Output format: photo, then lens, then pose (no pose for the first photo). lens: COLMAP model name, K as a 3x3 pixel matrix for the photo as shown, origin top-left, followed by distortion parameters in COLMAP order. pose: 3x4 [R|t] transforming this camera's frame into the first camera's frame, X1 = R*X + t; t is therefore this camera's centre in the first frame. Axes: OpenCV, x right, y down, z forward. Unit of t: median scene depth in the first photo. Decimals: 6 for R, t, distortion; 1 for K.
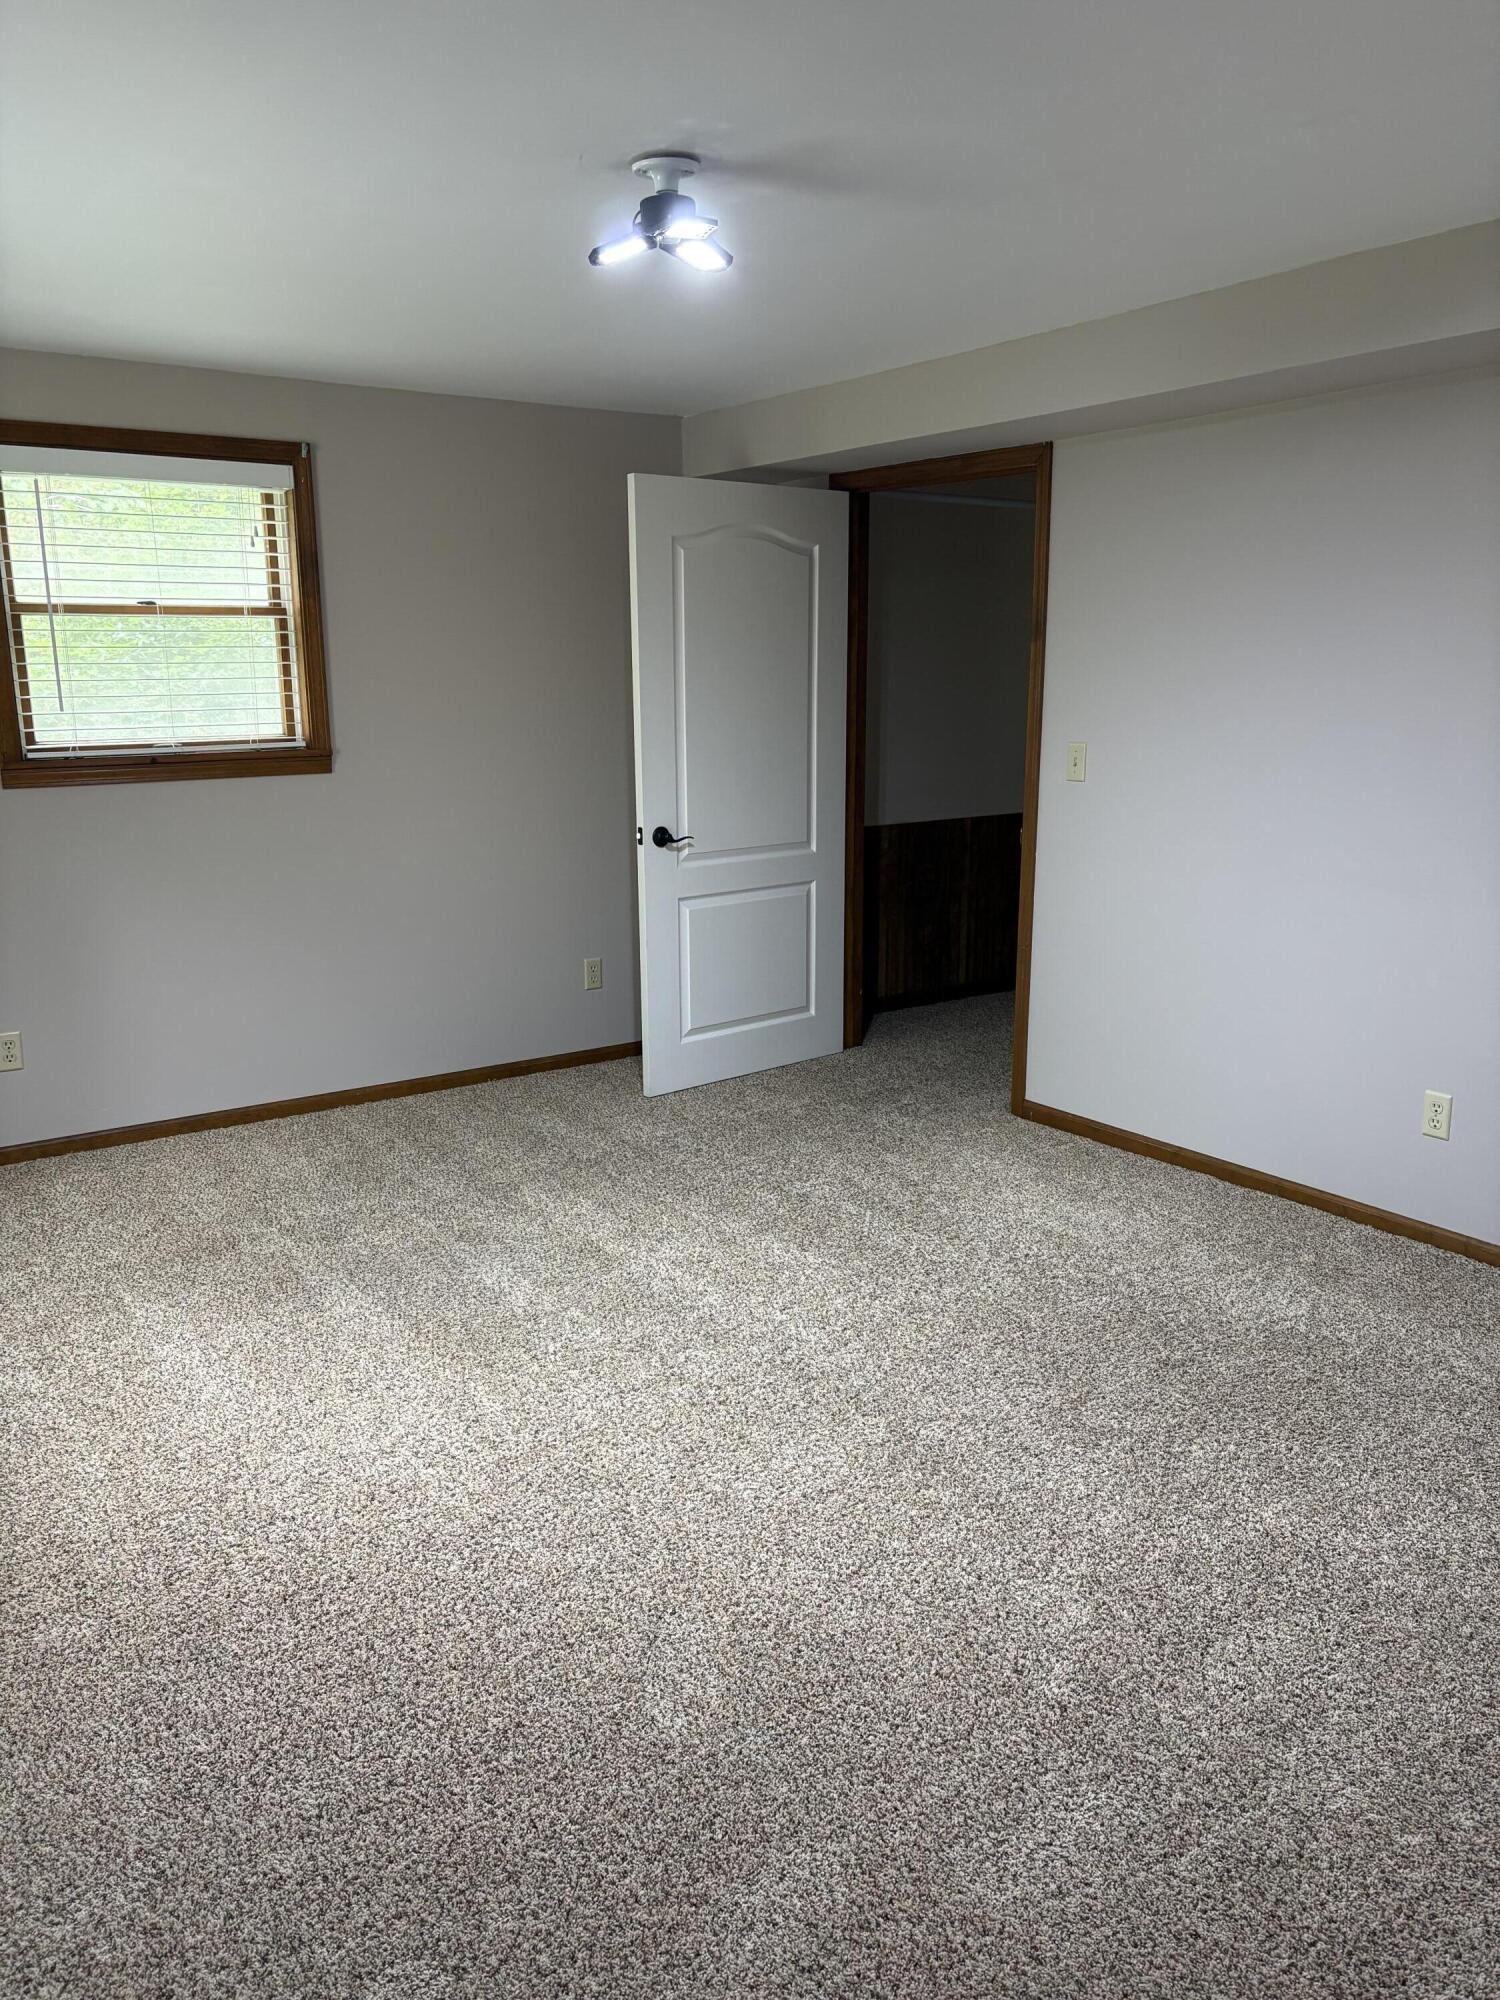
lens RADIAL K [[1507.4, 0, 736.4], [0, 1507.4, 995.4], [0, 0, 1]] dist [0.018357, -0.008260]
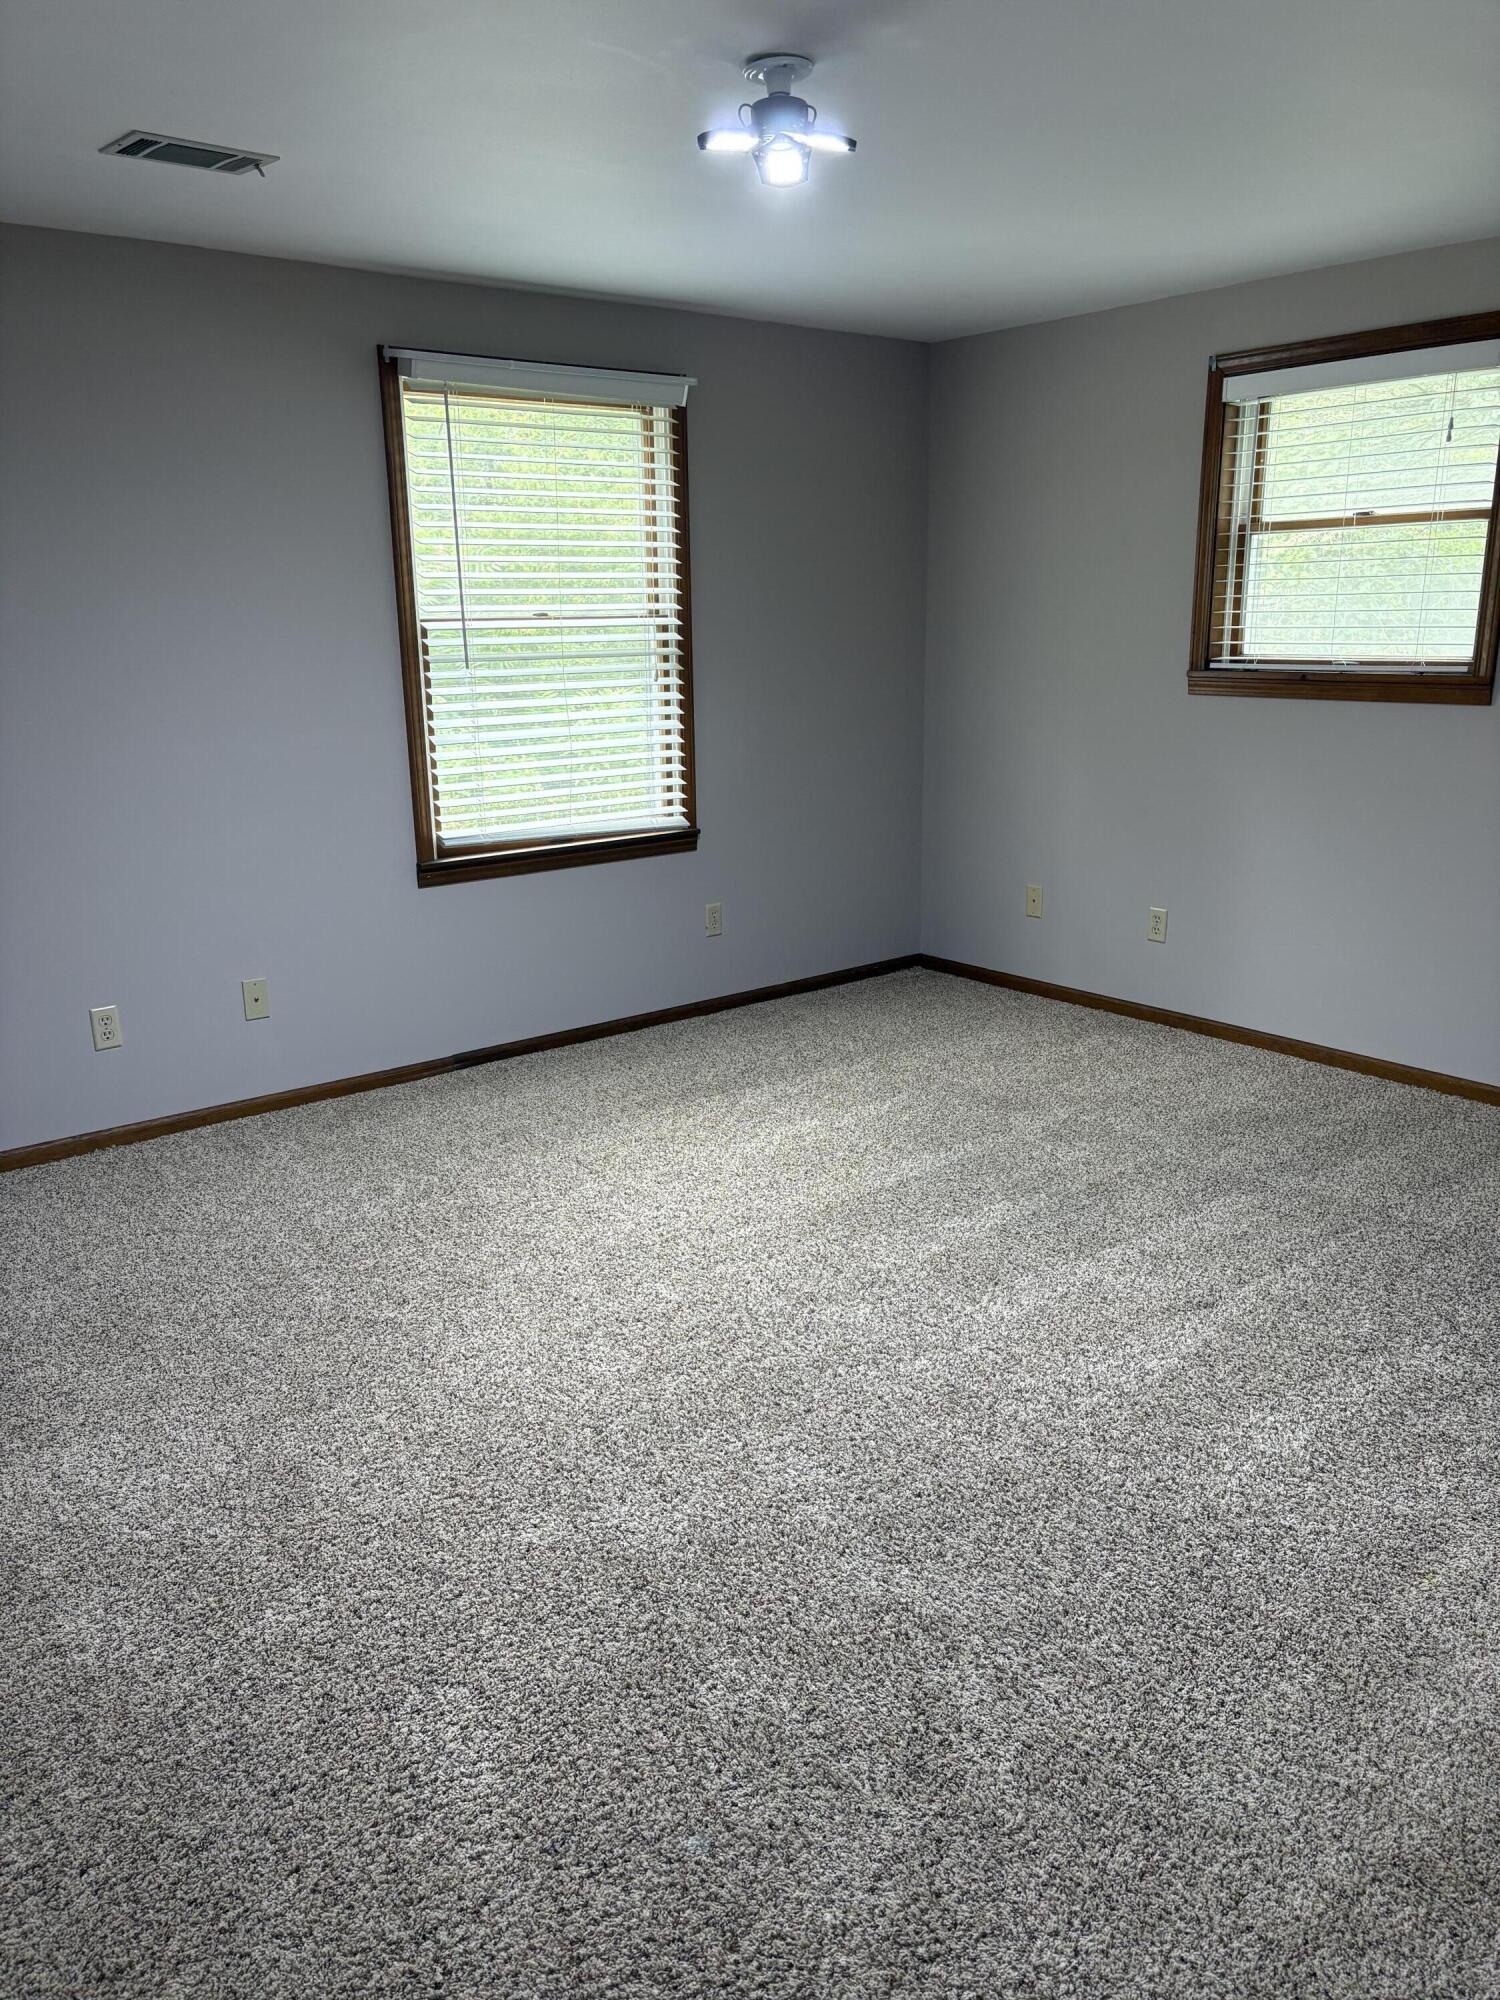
lens RADIAL K [[1507.4, 0, 731.5], [0, 1507.4, 1010.7], [0, 0, 1]] dist [0.018357, -0.008260]
pose [[0.067587, 0.267884, -0.961078, 0.613433], [-0.195851, 0.948101, 0.250493, -0.124015], [0.978302, 0.171298, 0.116544, 0.557693]]
